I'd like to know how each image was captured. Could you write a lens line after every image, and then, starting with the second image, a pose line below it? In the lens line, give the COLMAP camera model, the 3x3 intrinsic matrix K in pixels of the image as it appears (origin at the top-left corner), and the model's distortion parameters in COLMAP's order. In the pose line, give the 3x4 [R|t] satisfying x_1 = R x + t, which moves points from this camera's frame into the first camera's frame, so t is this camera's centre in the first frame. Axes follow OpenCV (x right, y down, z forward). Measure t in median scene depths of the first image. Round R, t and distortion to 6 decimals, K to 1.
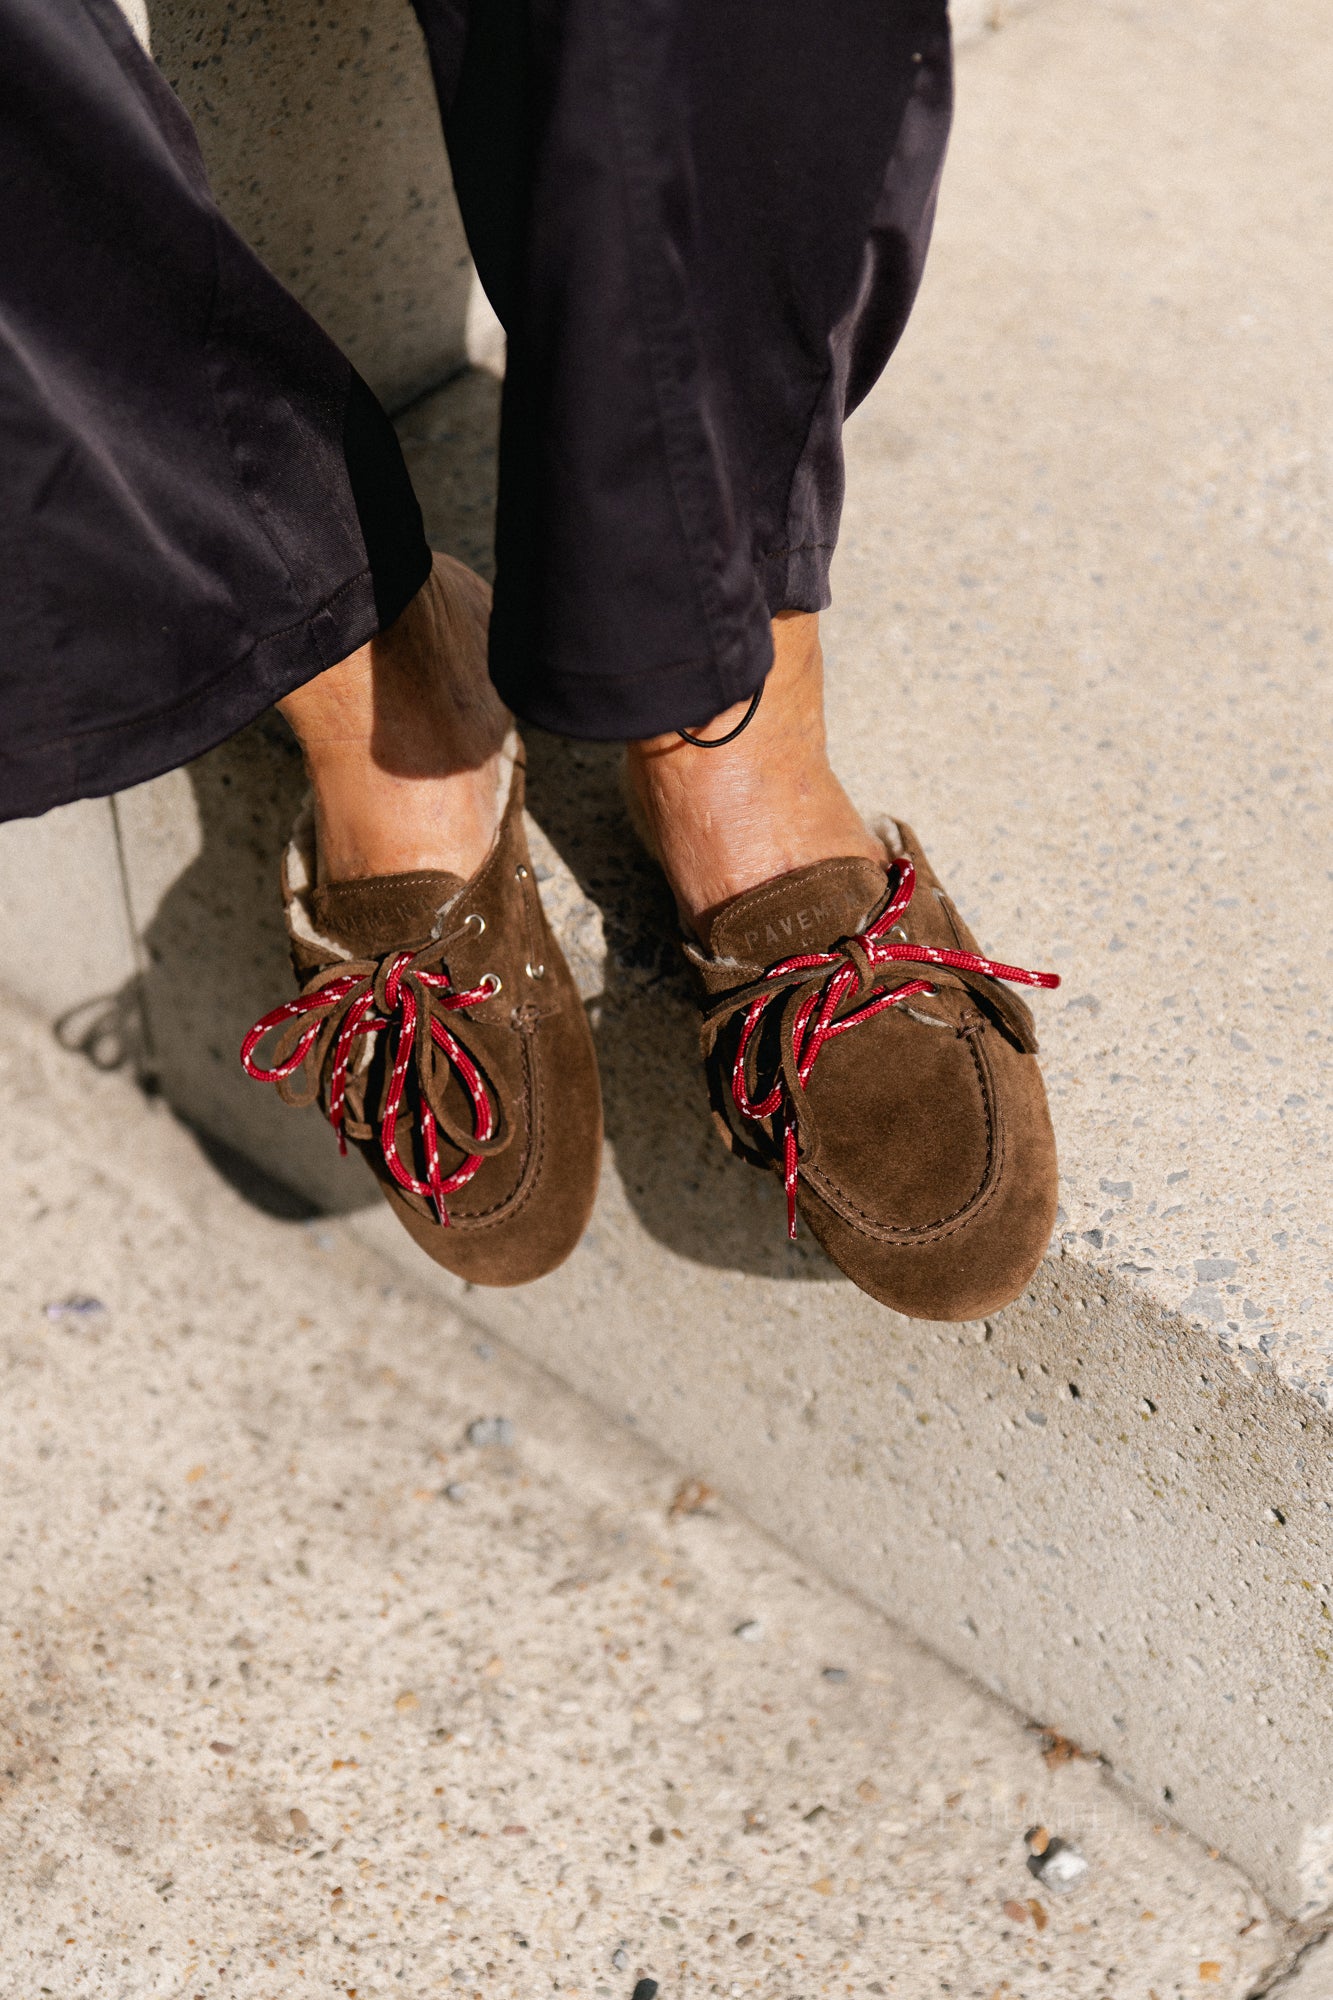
lens RADIAL K [[3549.0, 0, 555.0], [0, 3549.0, 1003.1], [0, 0, 1]] dist [-0.013593, 0.138802]
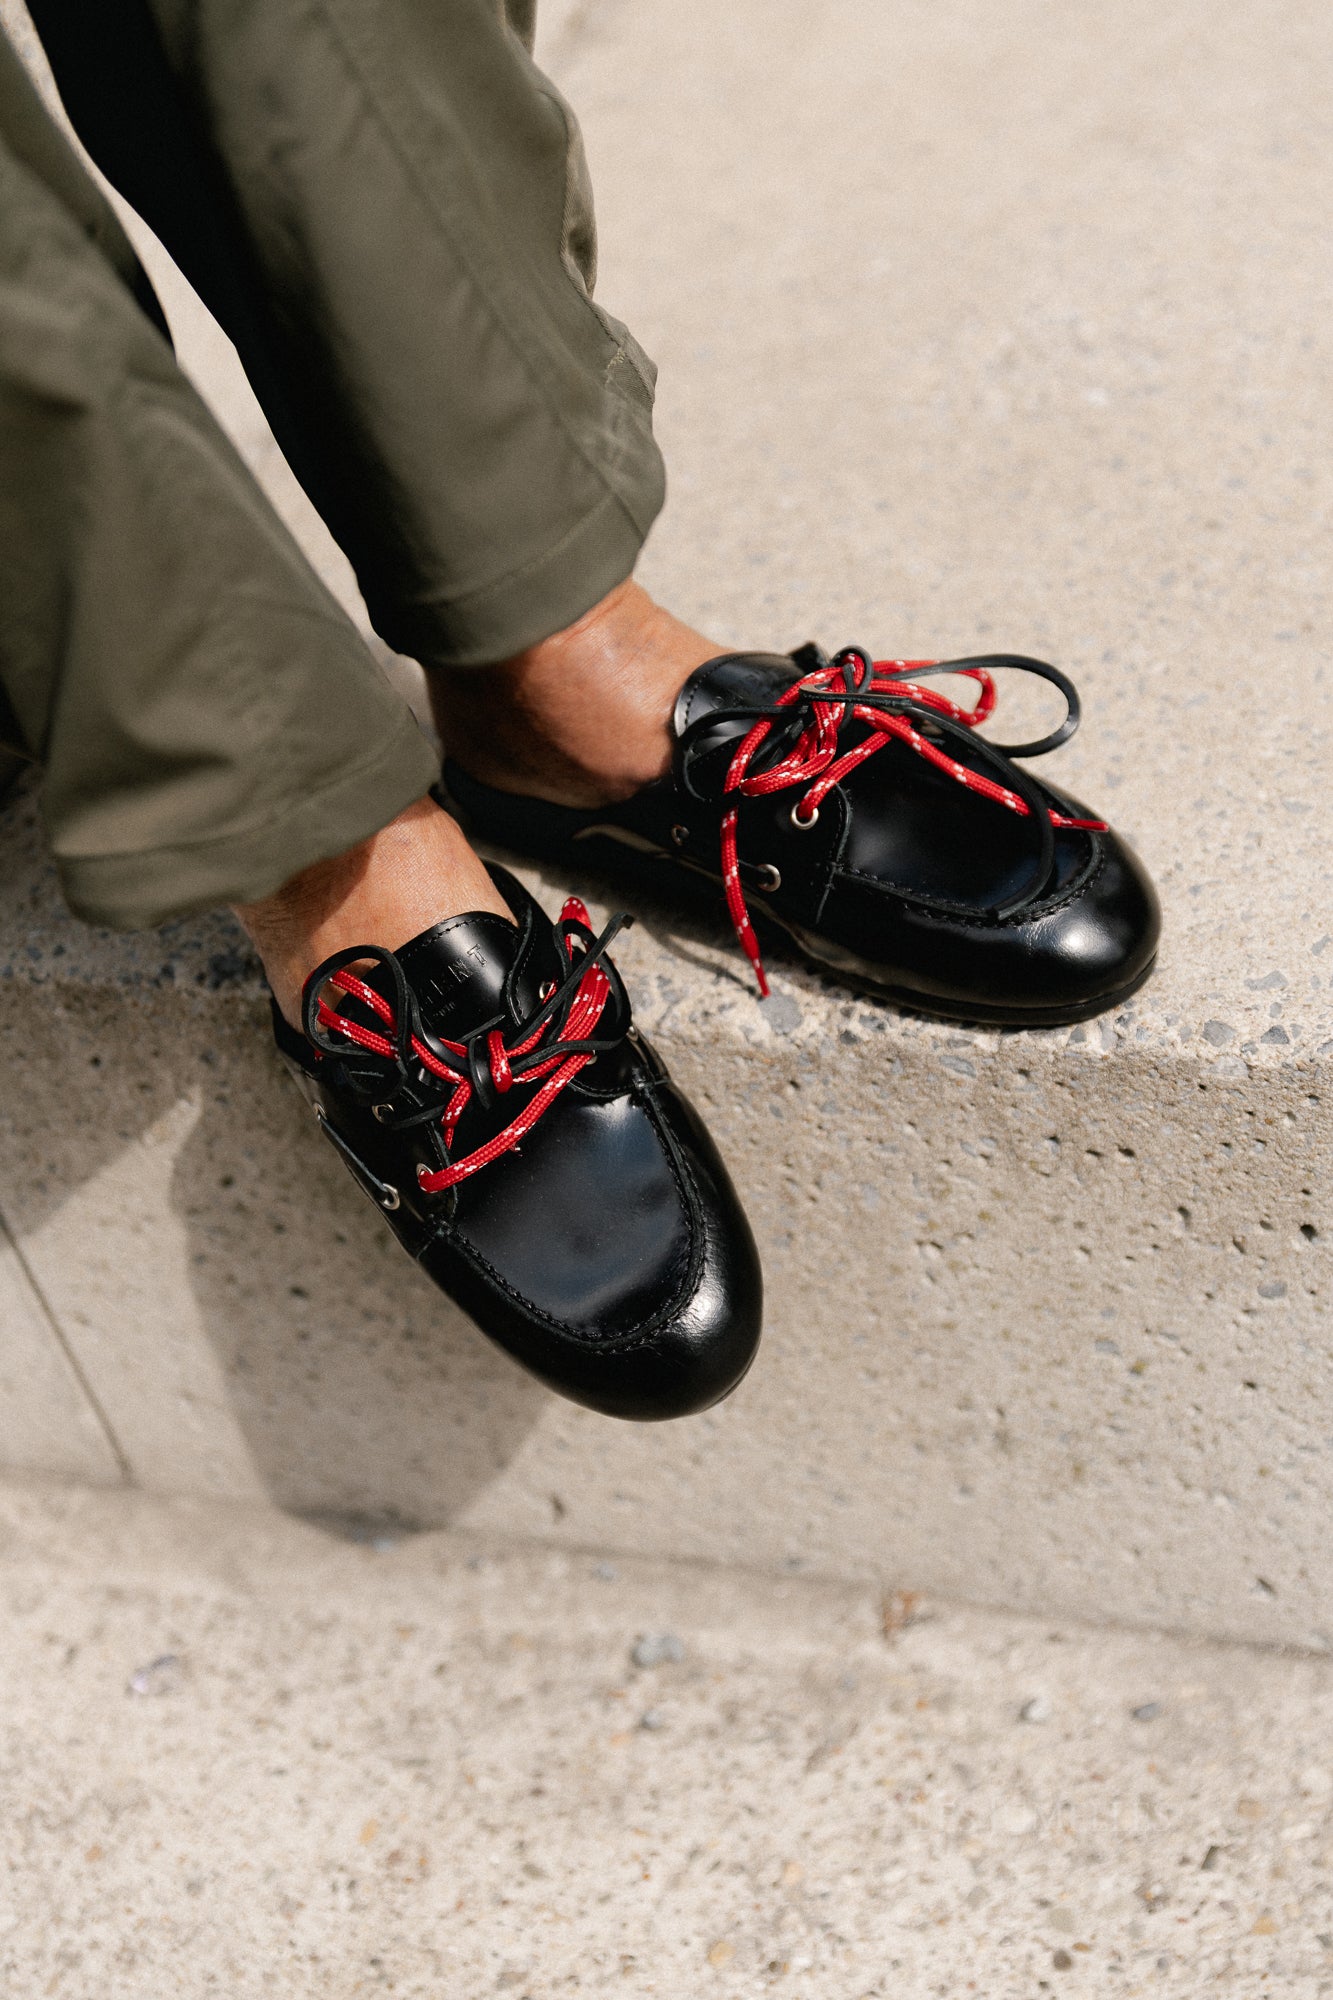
lens RADIAL K [[3152.2, 0, 614.5], [0, 3152.2, 1026.5], [0, 0, 1]] dist [0.018399, -0.025612]
pose [[0.906336, -0.389634, 0.163526, -0.105008], [0.410429, 0.903784, -0.121333, 0.080151], [-0.100516, 0.177085, 0.979049, 0.229403]]
